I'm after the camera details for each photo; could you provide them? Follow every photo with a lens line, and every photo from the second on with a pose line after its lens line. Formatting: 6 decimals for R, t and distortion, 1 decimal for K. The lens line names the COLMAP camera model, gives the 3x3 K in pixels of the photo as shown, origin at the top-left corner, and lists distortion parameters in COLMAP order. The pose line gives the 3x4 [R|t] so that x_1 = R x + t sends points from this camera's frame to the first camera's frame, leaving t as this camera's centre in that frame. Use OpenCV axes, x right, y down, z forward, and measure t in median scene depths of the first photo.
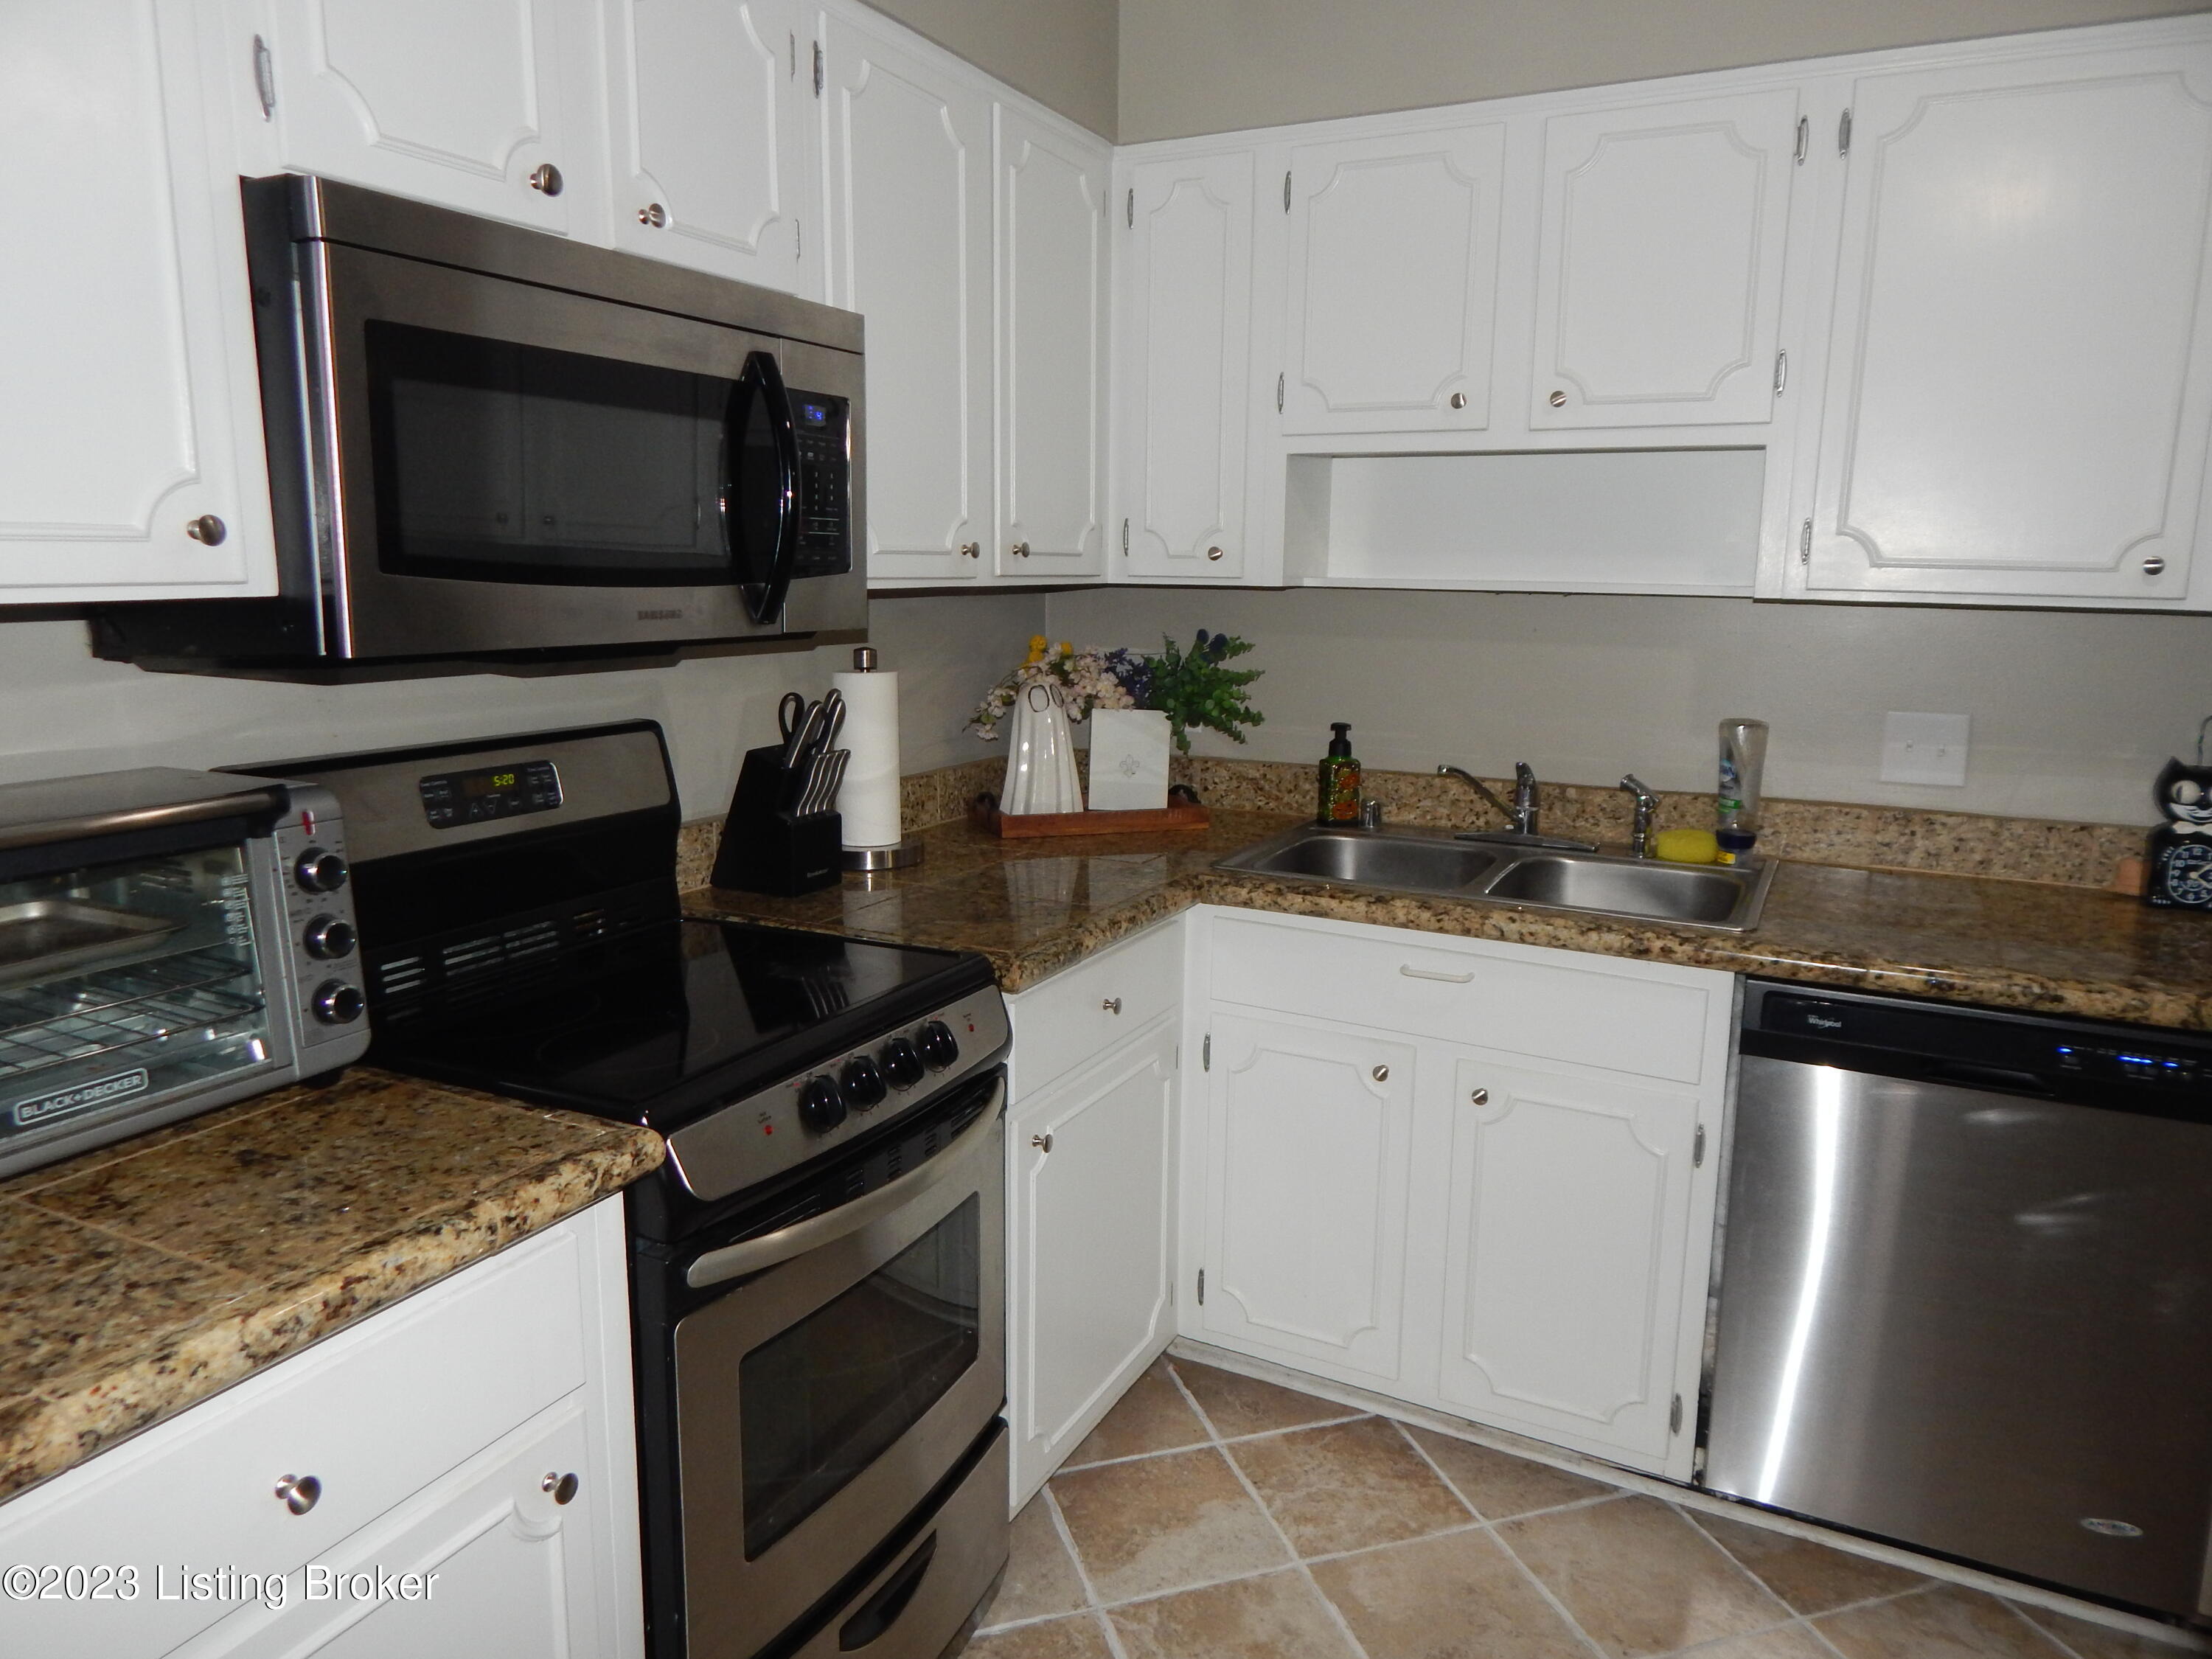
lens RADIAL K [[1509.0, 0, 1111.8], [0, 1509.0, 812.2], [0, 0, 1]] dist [0.066863, -0.015040]
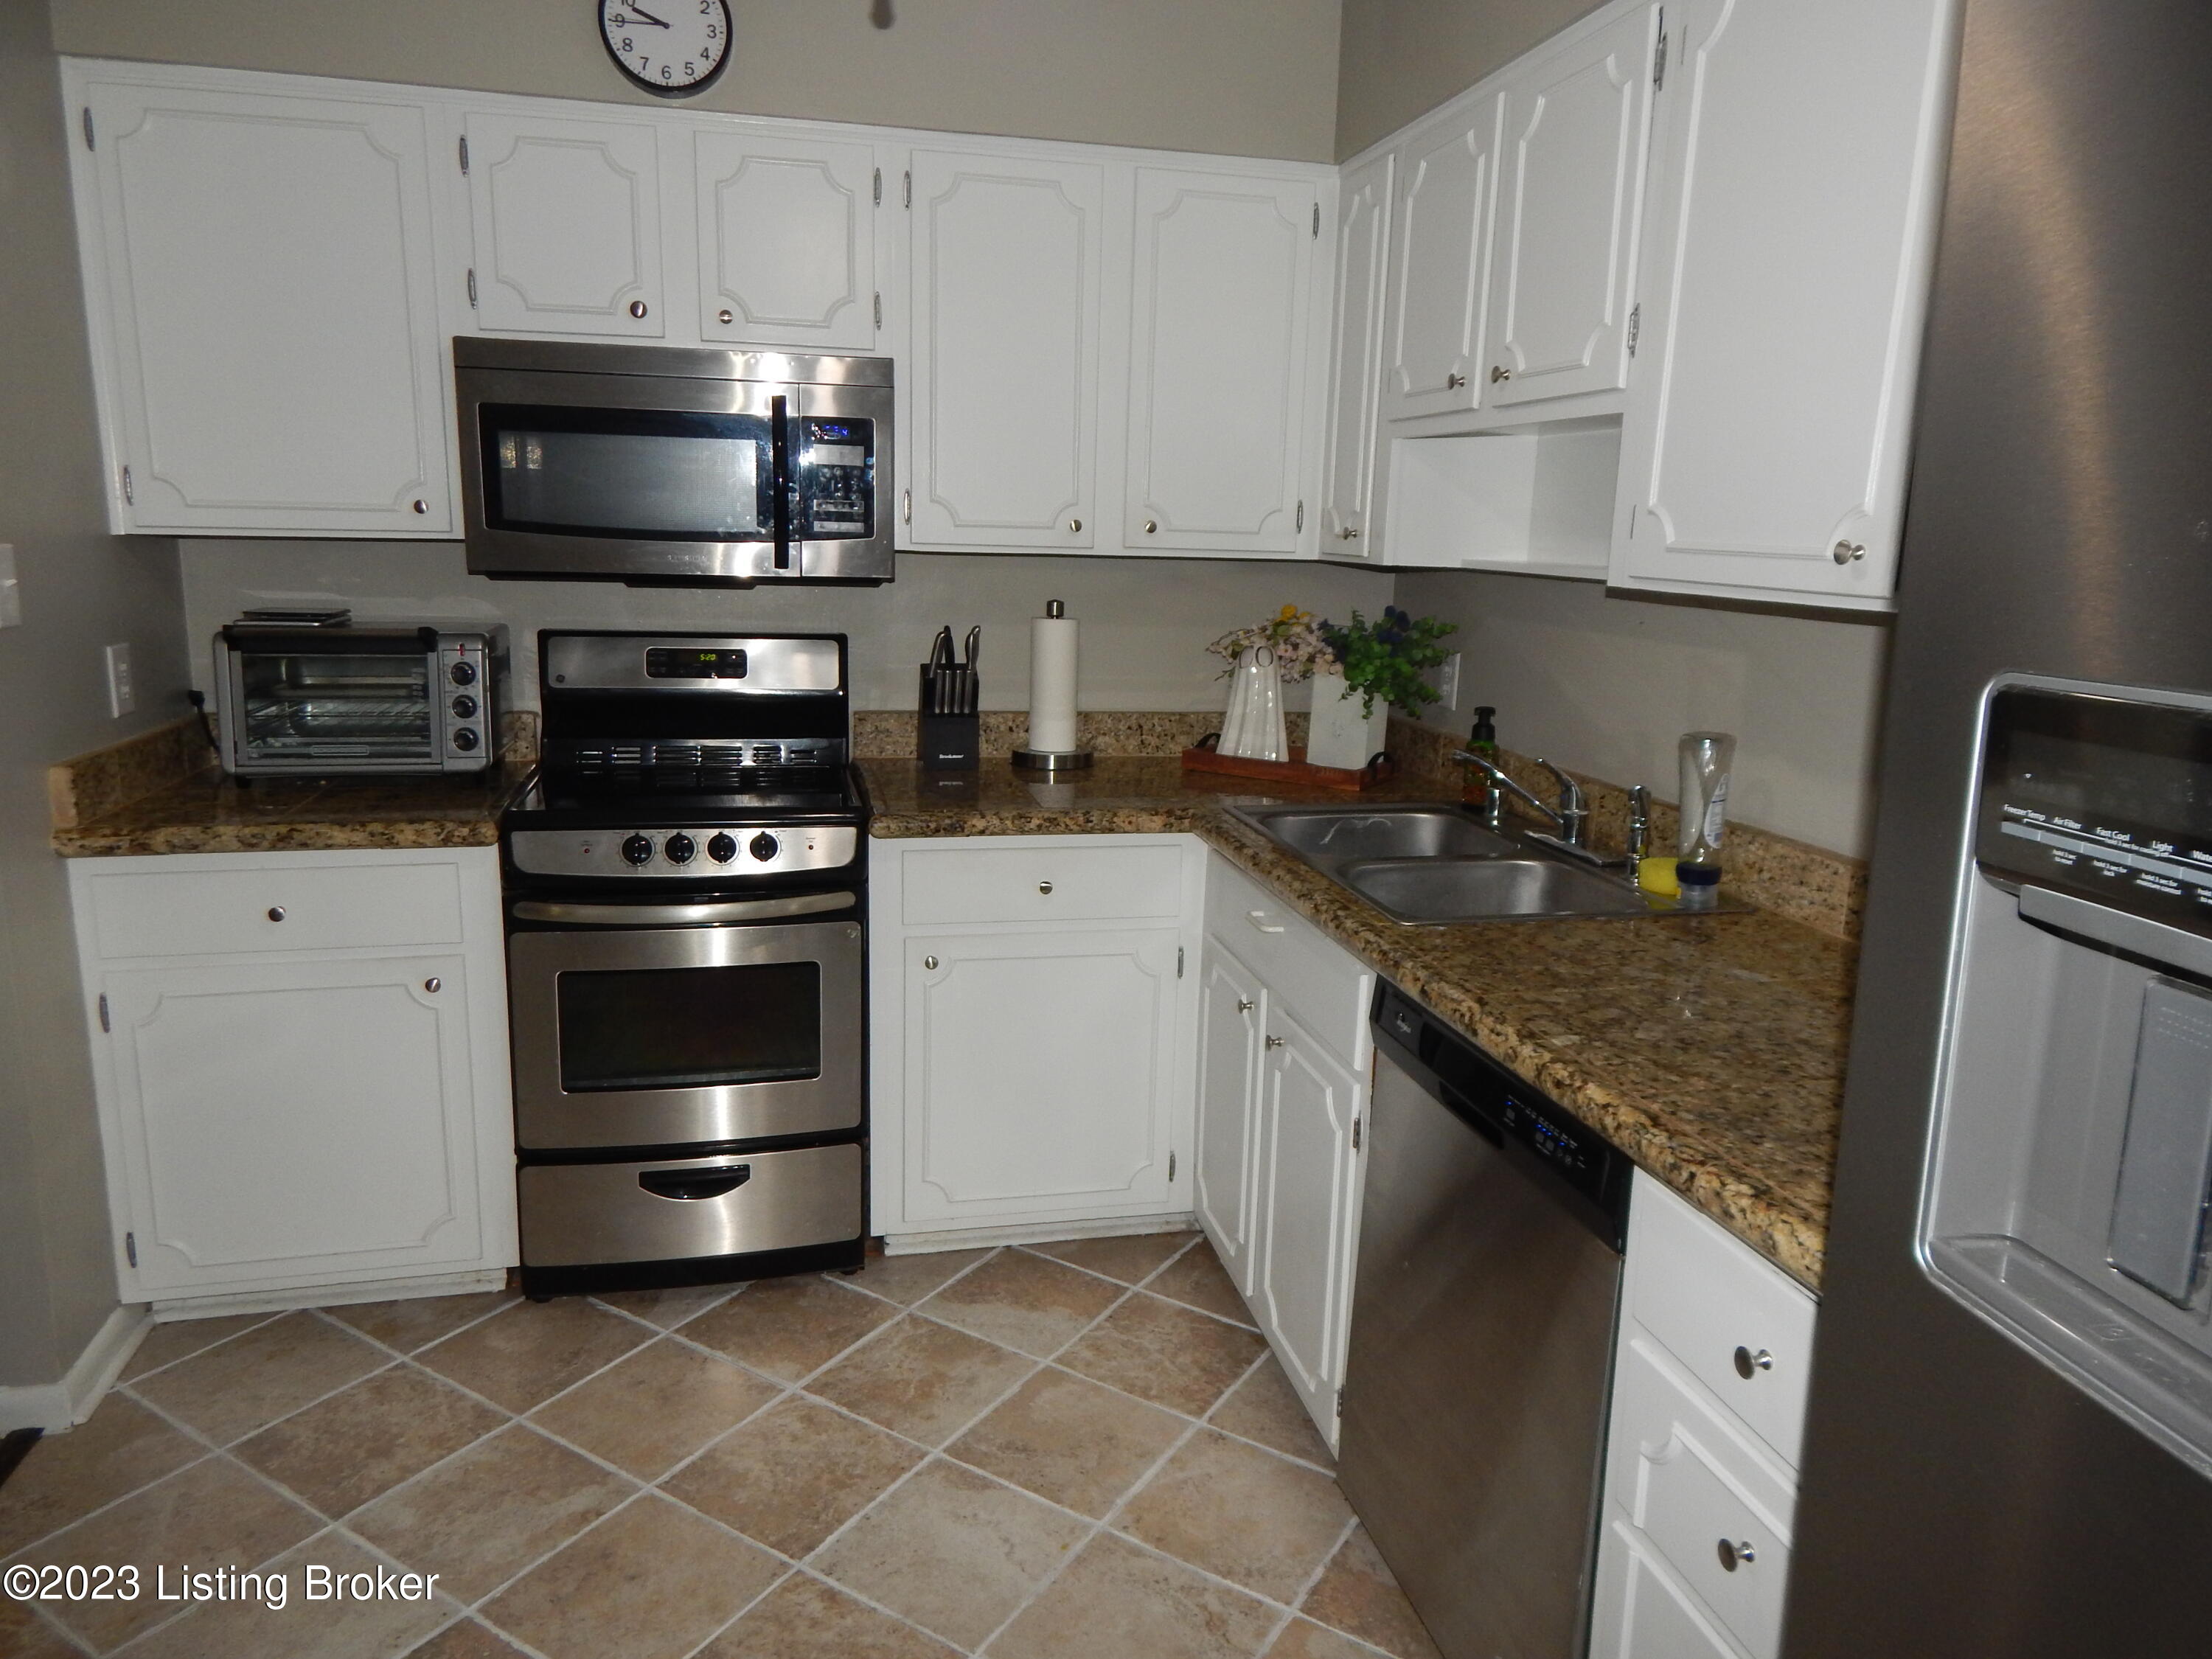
lens RADIAL K [[1476.0, 0, 1064.1], [0, 1476.0, 796.1], [0, 0, 1]] dist [0.053408, 0.058495]
pose [[0.628655, 0.148390, -0.763396, 0.849082], [-0.150285, 0.986304, 0.067960, -0.029620], [0.763025, 0.072003, 0.642346, 0.196268]]
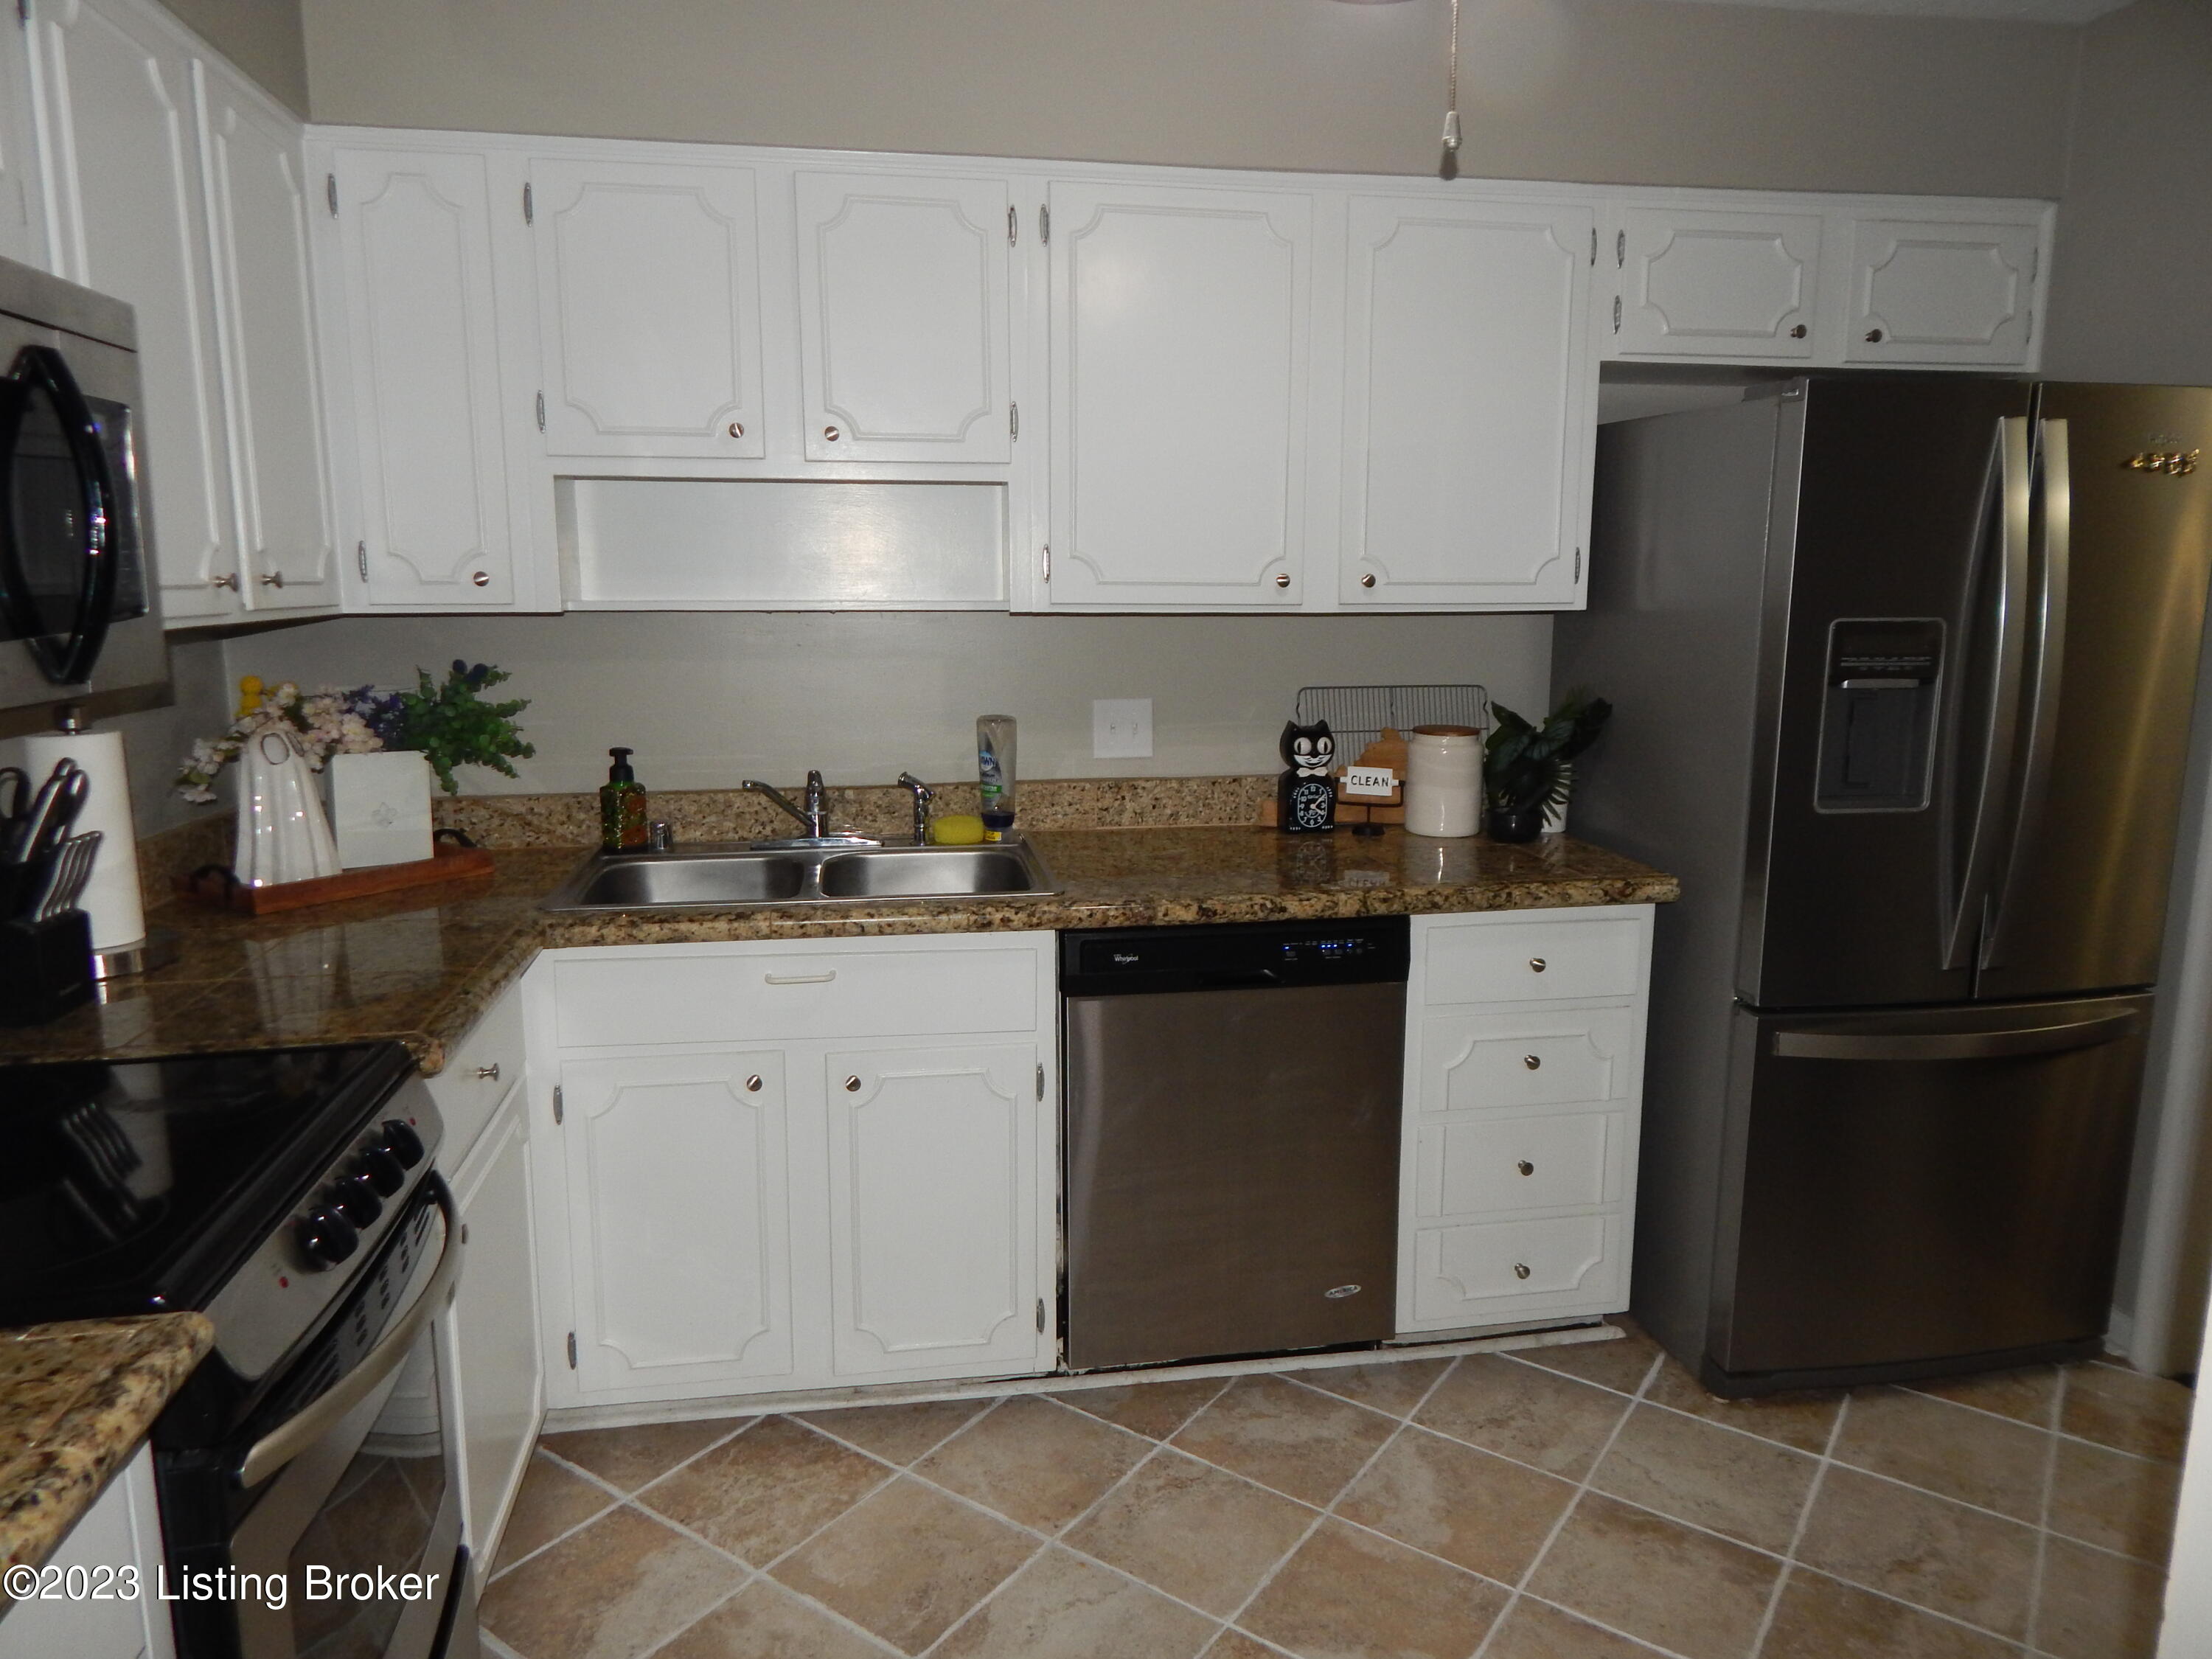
lens RADIAL K [[1512.6, 0, 1075.9], [0, 1512.6, 816.6], [0, 0, 1]] dist [0.055745, -0.006063]
pose [[0.818925, -0.112251, 0.562816, -0.195386], [0.112978, 0.993027, 0.033666, -0.016729], [-0.562671, 0.036015, 0.825896, 0.020679]]
